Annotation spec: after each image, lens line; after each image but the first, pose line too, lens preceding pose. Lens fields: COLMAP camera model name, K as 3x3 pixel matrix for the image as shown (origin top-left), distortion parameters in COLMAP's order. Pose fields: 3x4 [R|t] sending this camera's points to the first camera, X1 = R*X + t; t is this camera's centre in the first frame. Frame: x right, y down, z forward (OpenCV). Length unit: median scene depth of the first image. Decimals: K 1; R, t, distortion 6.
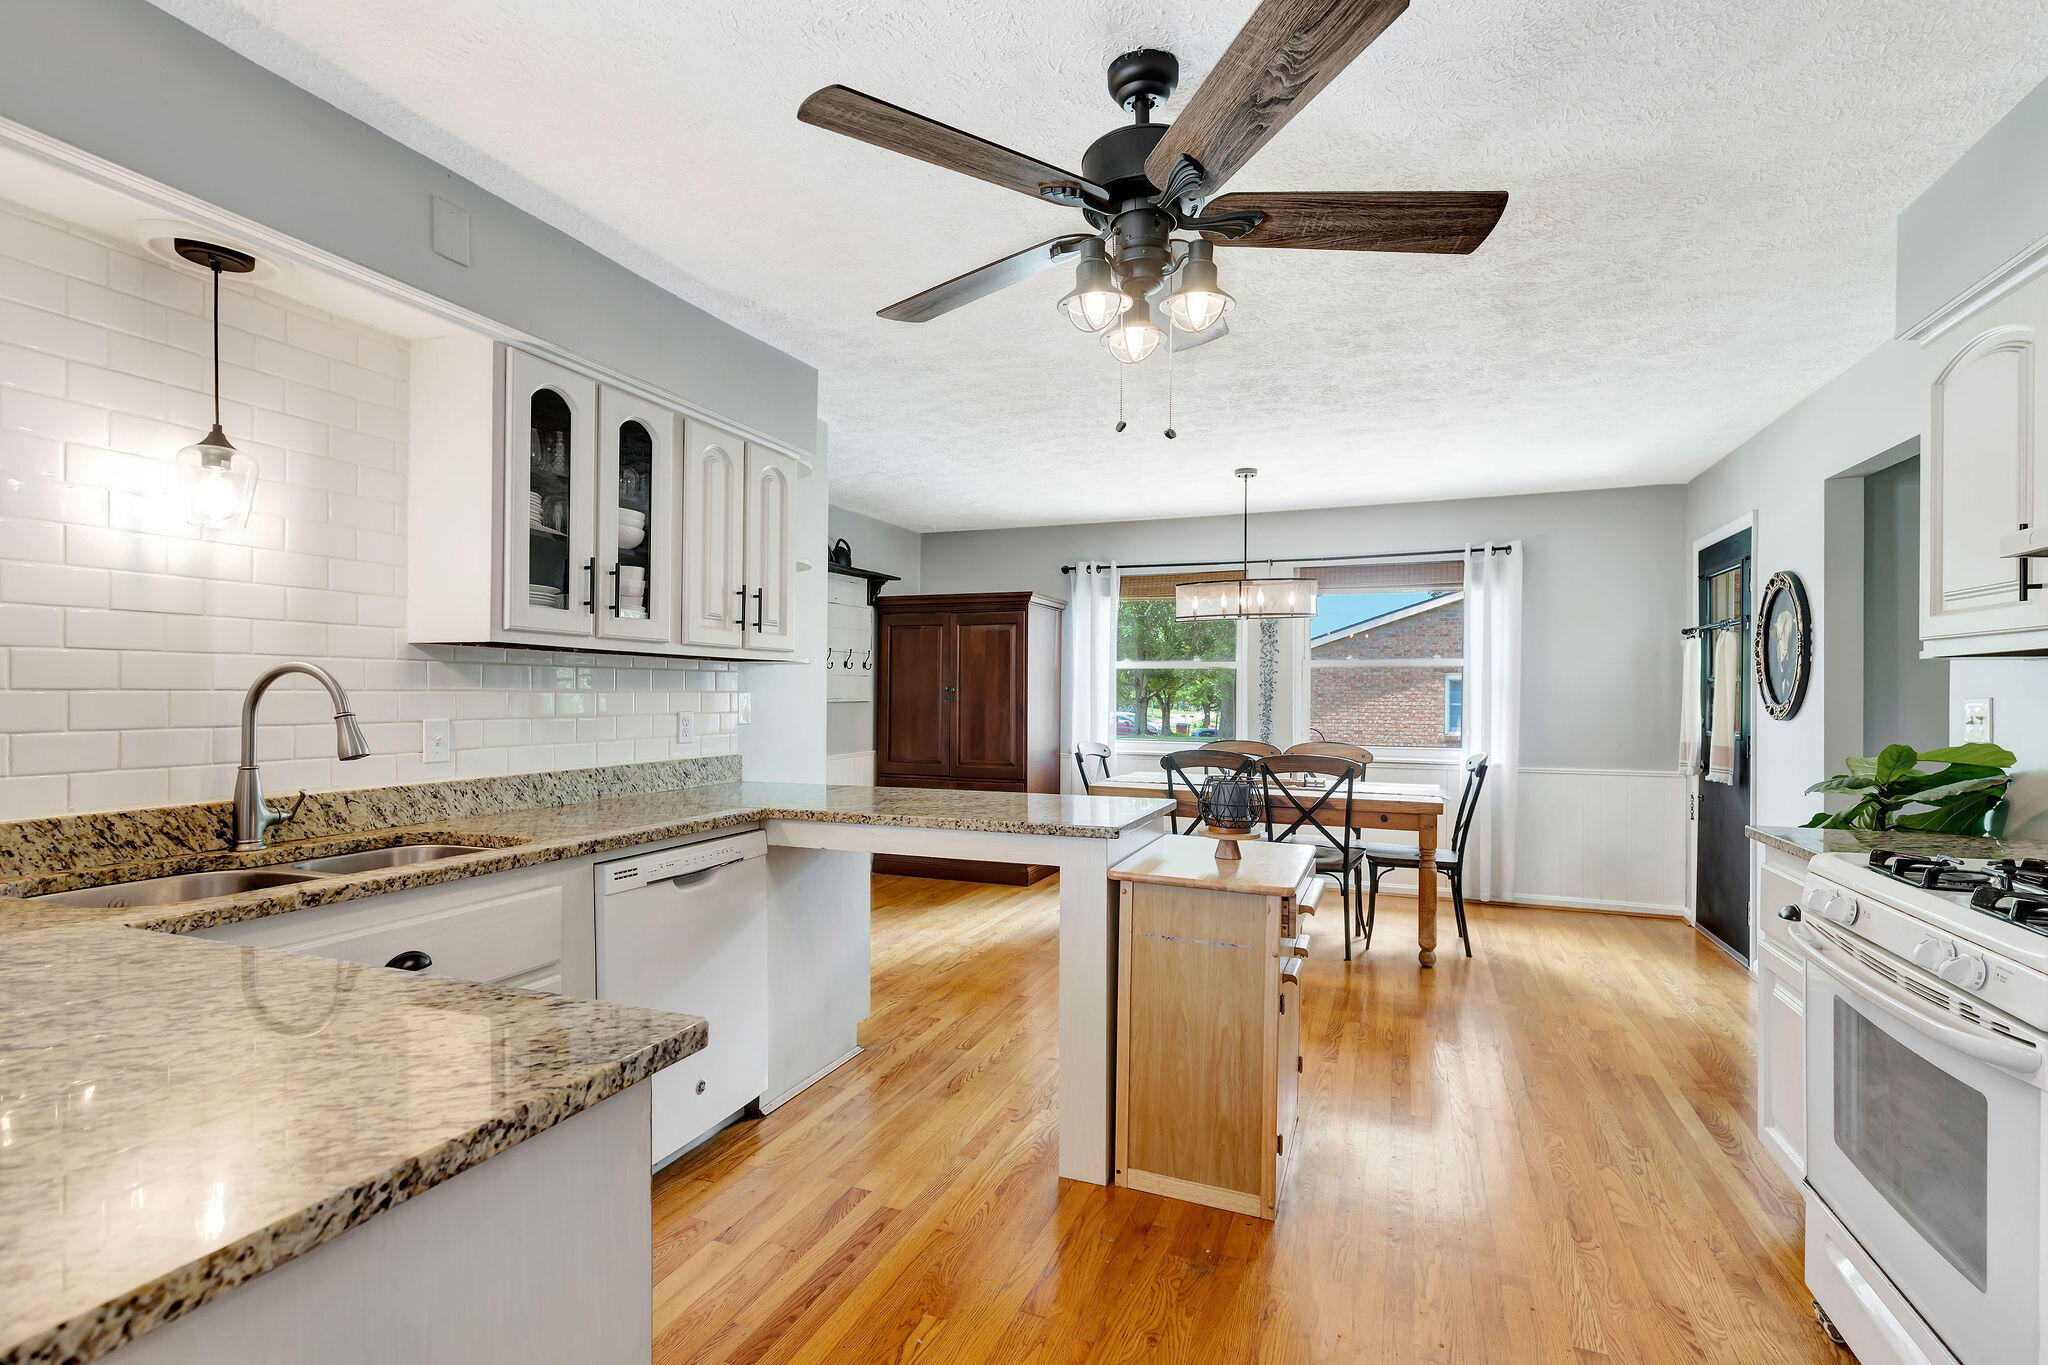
lens RADIAL K [[905.5, 0, 1027.4], [0, 905.5, 691.6], [0, 0, 1]] dist [0.008497, -0.000975]
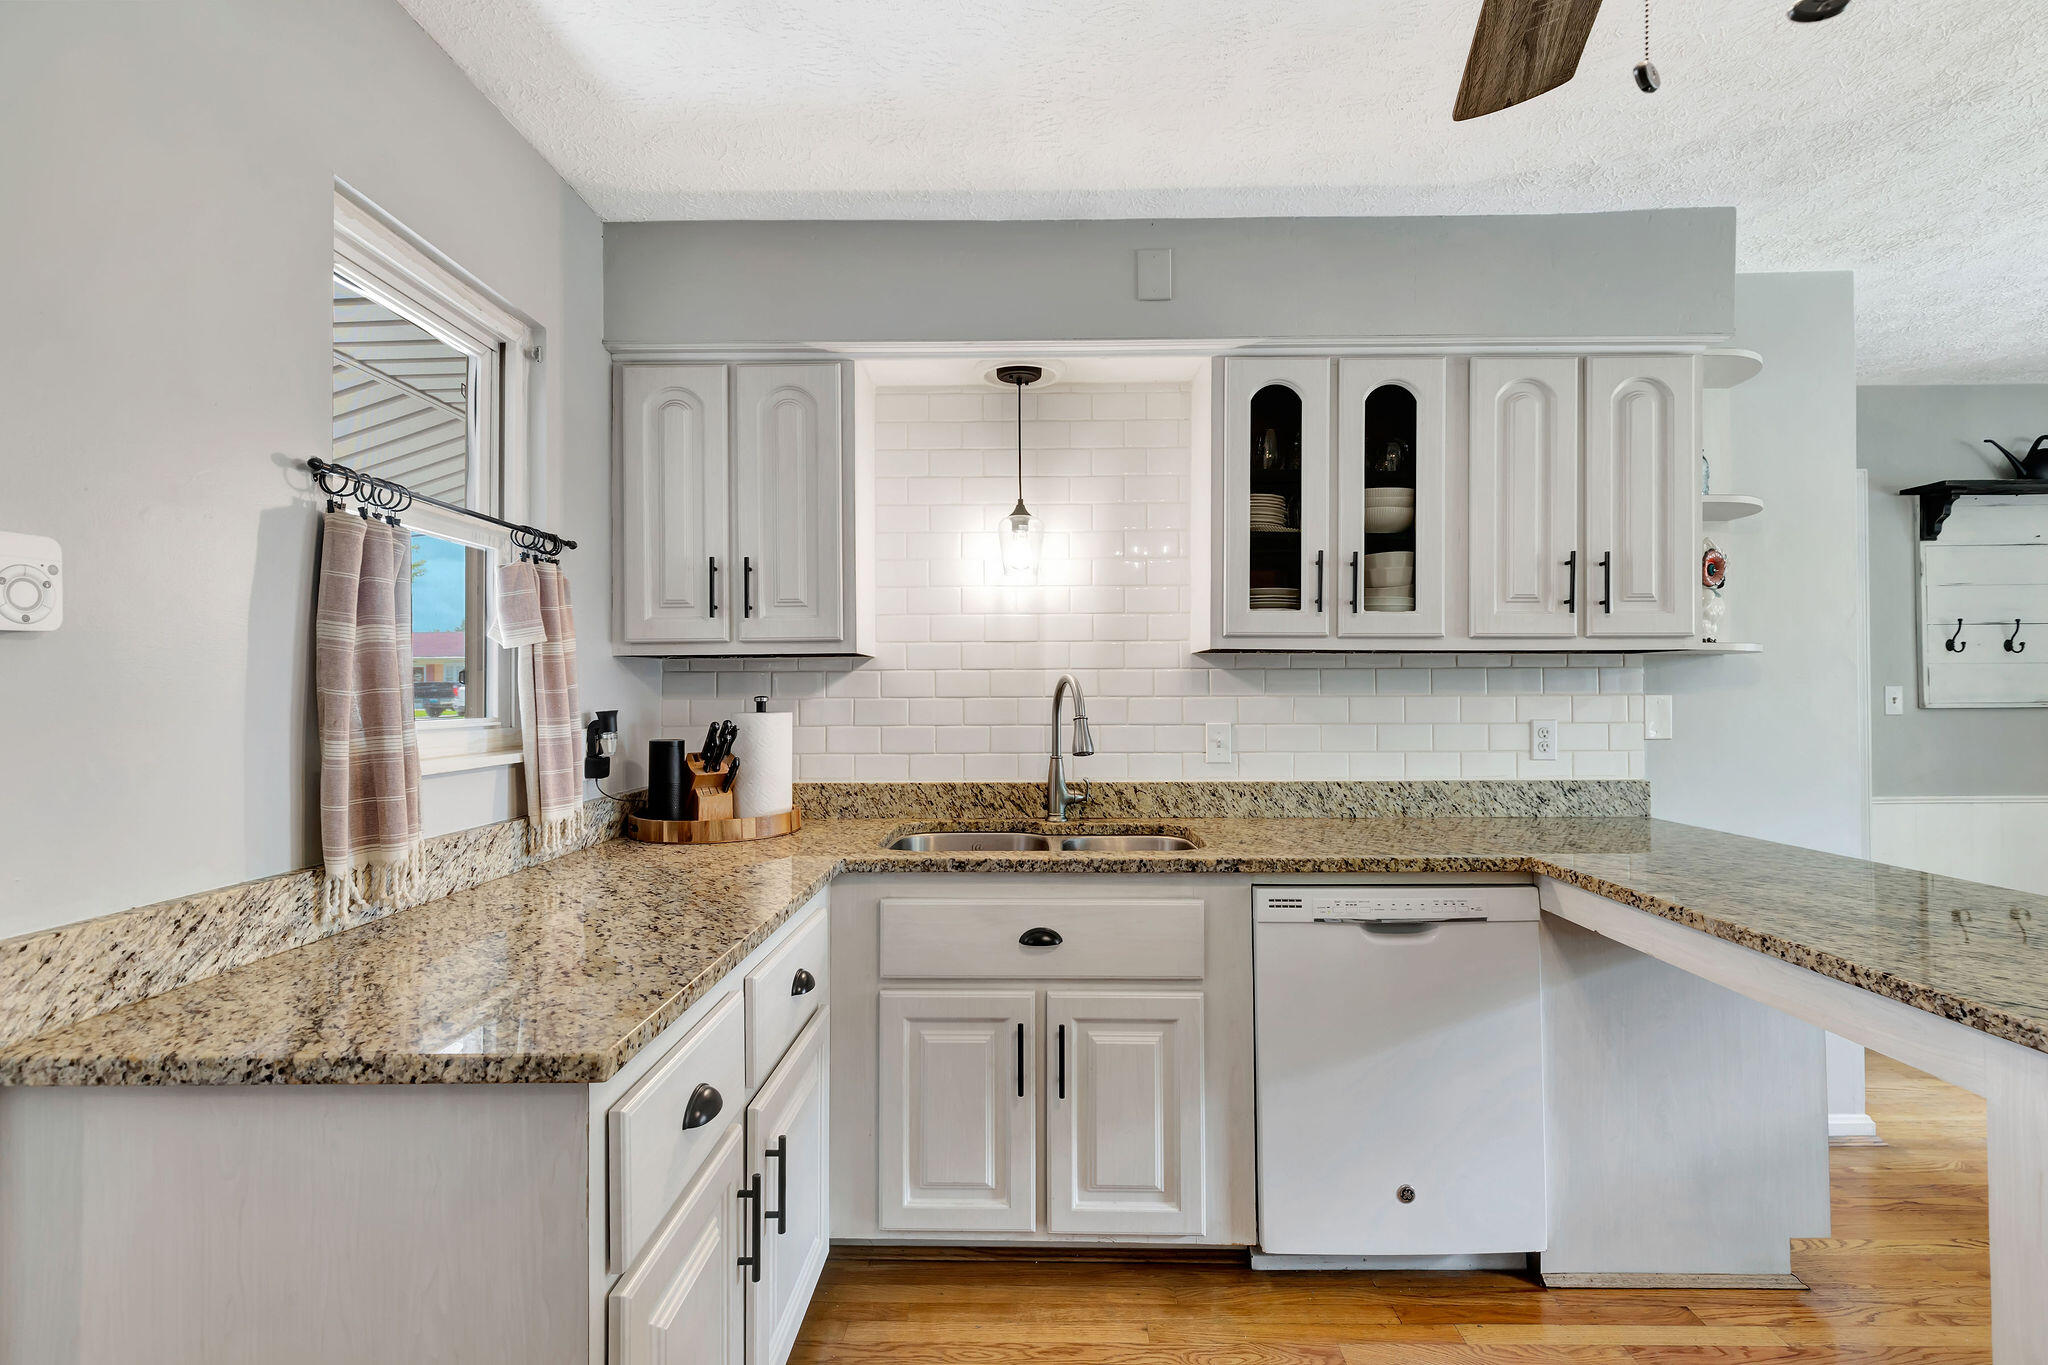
lens RADIAL K [[905.5, 0, 1028.7], [0, 905.5, 678.4], [0, 0, 1]] dist [0.008497, -0.000975]
pose [[0.376383, -0.018411, -0.926281, 0.274019], [0.006434, 0.999830, -0.017258, -0.005243], [0.926442, 0.000536, 0.376437, 0.409319]]
